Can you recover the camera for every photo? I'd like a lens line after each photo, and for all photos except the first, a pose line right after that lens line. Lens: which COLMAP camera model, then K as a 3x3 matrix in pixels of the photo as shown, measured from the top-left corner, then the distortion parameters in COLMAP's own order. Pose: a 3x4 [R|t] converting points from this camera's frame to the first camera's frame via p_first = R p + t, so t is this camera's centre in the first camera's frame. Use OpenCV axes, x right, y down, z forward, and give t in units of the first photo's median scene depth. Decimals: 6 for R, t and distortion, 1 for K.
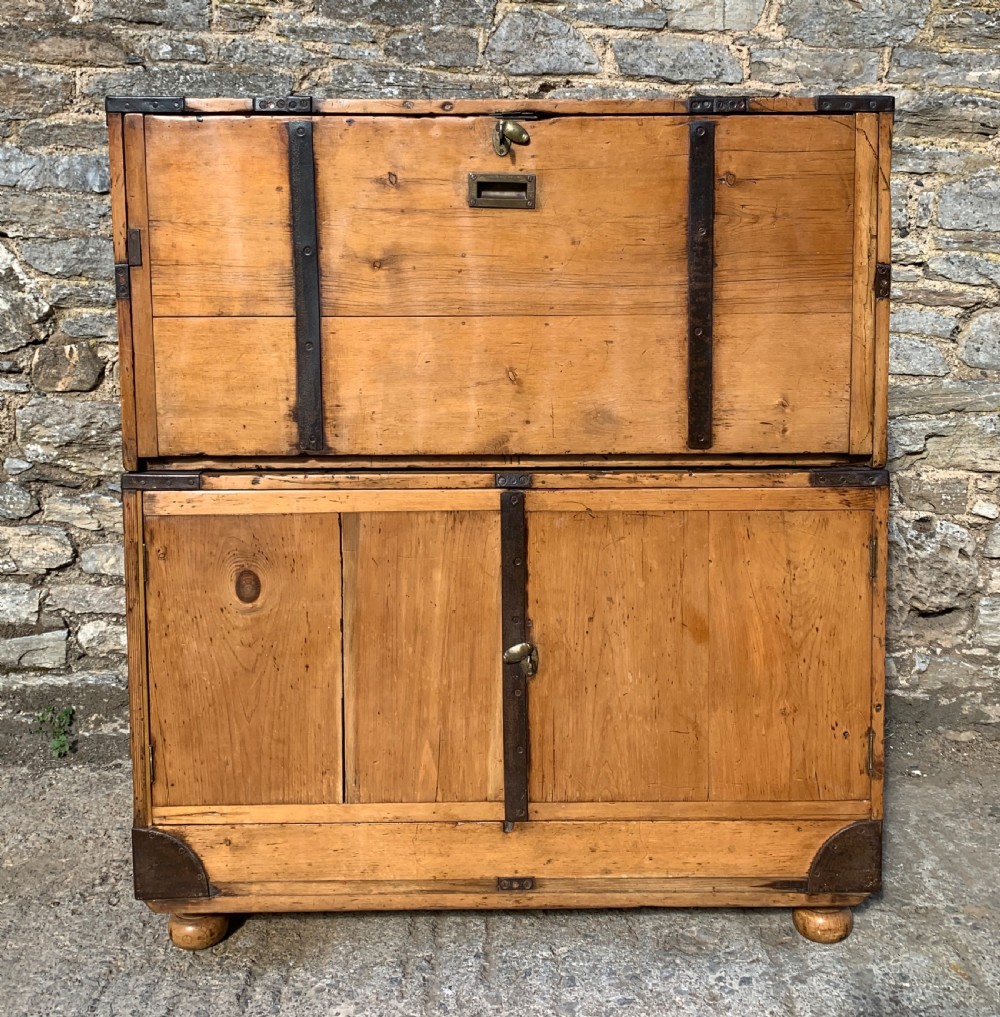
lens RADIAL K [[1130.1, 0, 557.9], [0, 1130.1, 400.3], [0, 0, 1]] dist [0.009644, -0.001313]
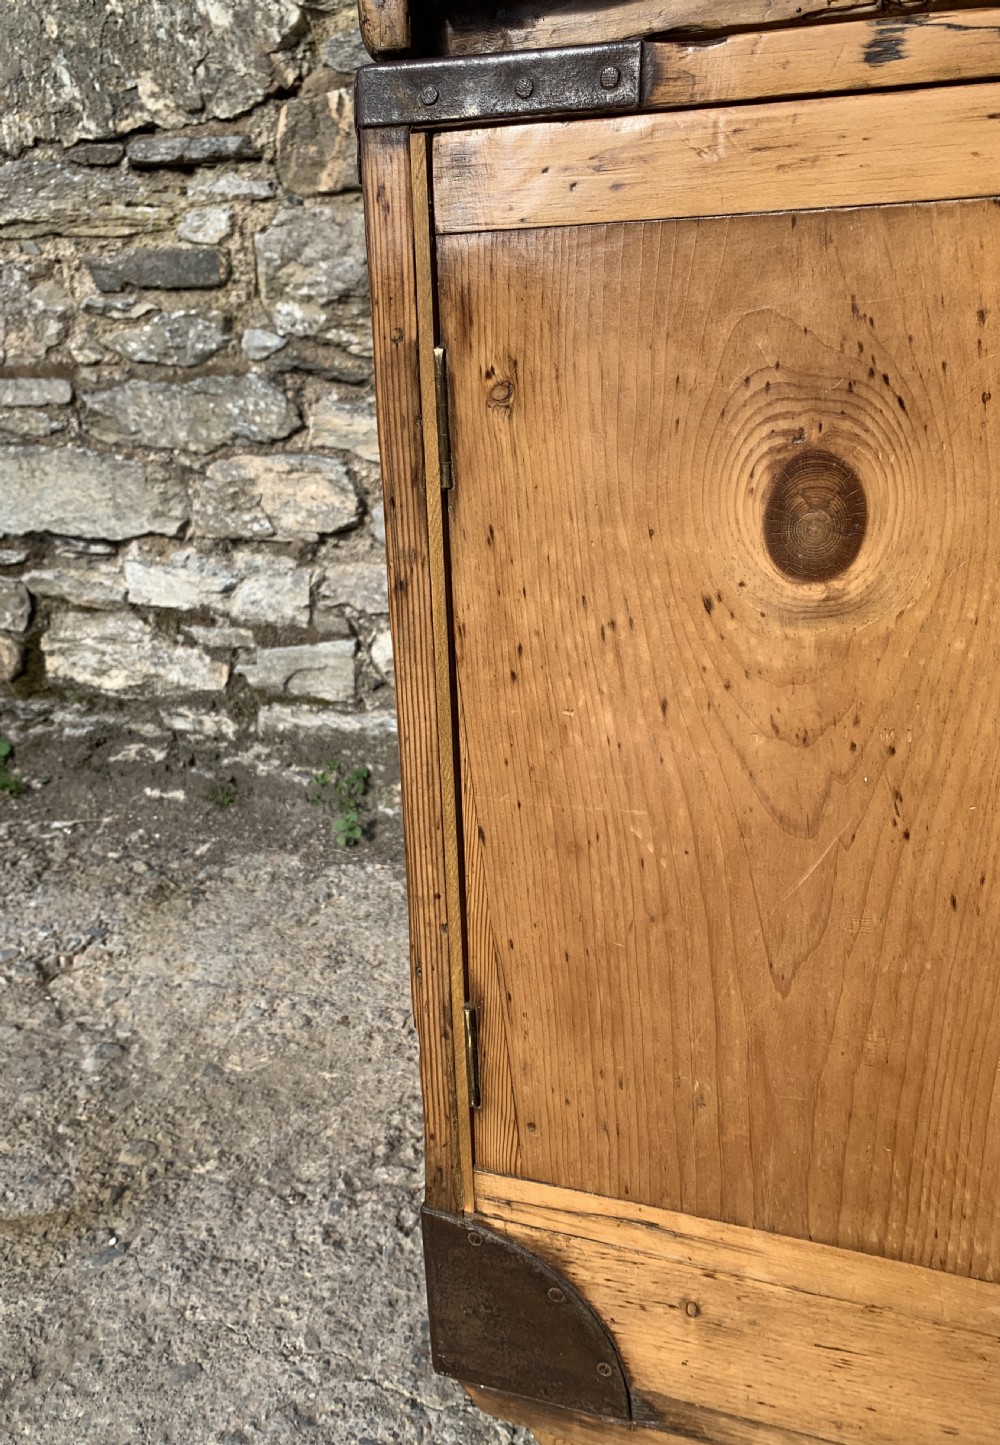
lens RADIAL K [[1167.4, 0, 500.0], [0, 1167.4, 722.5], [0, 0, 1]] dist [0.065804, -0.135918]
pose [[0.940950, 0.085319, -0.327618, -0.166320], [-0.000008, 0.967728, 0.251996, 0.094729], [0.338545, -0.237113, 0.910585, 0.480385]]
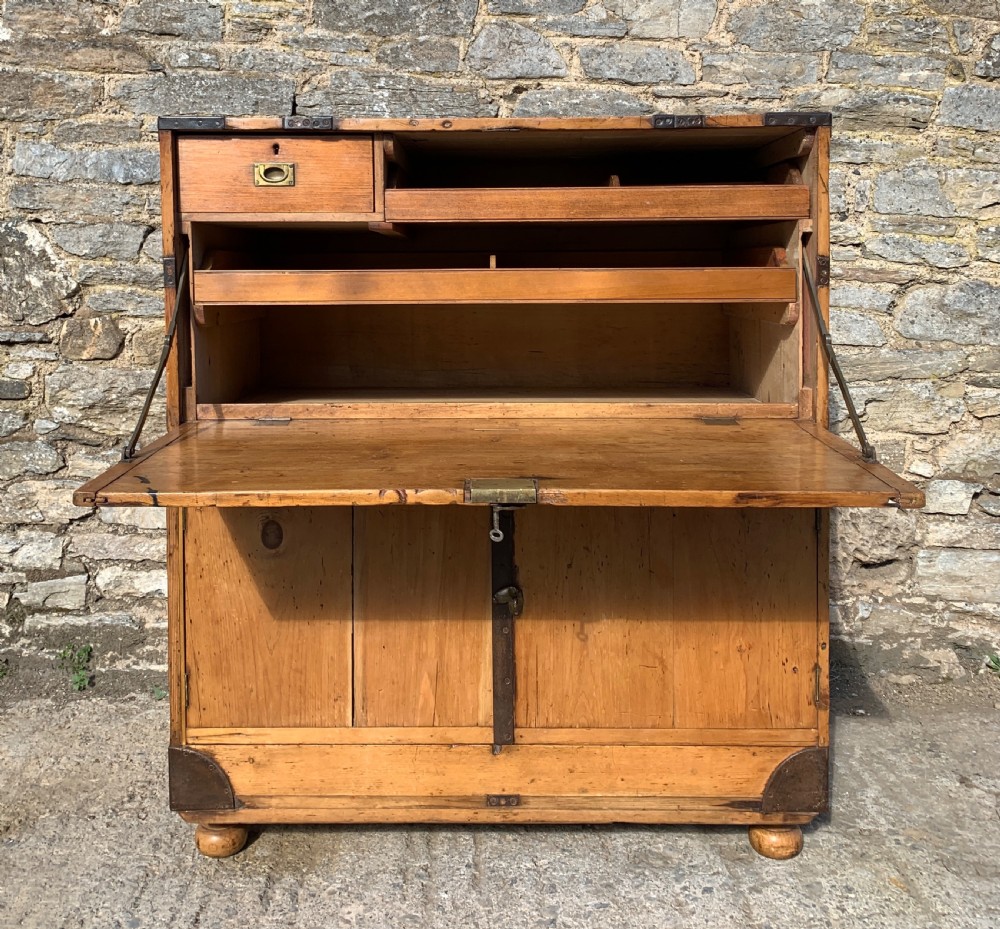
lens RADIAL K [[1103.9, 0, 477.3], [0, 1103.9, 311.9], [0, 0, 1]] dist [0.031651, -0.045742]
pose [[0.999637, 0.000064, -0.026934, -0.022467], [-0.001128, 0.999219, -0.039487, -0.012342], [0.026910, 0.039503, 0.998857, -0.087737]]
